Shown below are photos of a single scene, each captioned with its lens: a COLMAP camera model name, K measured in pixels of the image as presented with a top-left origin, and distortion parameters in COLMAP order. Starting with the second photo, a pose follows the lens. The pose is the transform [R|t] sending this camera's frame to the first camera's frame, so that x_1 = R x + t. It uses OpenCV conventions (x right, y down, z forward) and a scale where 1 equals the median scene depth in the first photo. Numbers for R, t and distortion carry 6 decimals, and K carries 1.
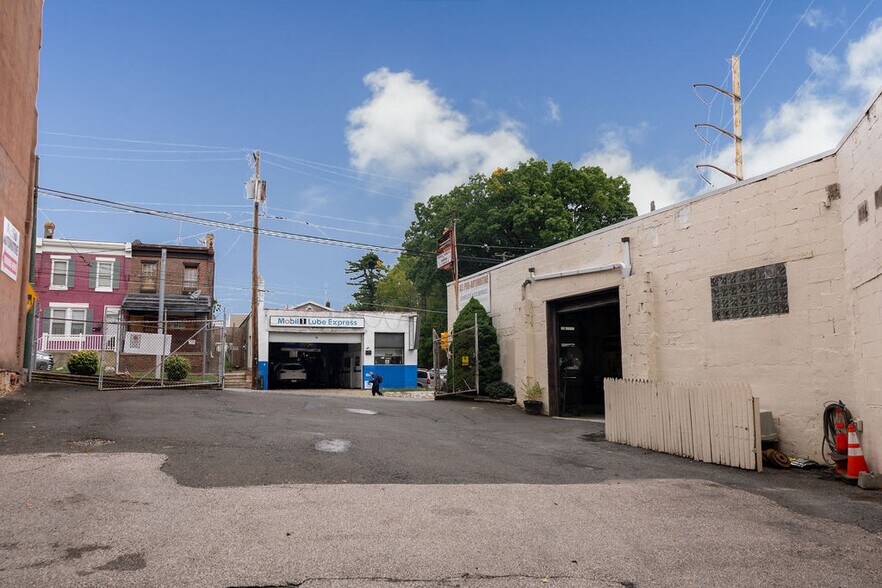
lens RADIAL K [[687.3, 0, 445.7], [0, 687.3, 293.4], [0, 0, 1]] dist [0.005681, 0.003488]
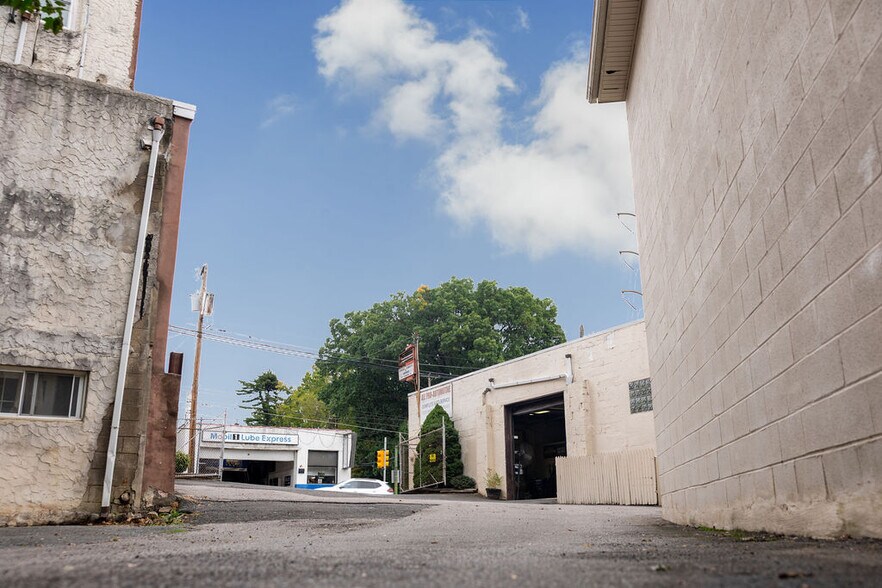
lens RADIAL K [[778.8, 0, 471.4], [0, 778.8, 294.1], [0, 0, 1]] dist [-0.002509, -0.001219]
pose [[0.987568, 0.035792, 0.153060, -0.053890], [-0.010377, 0.986453, -0.163717, 0.017827], [-0.156846, 0.160094, 0.974561, -0.155926]]
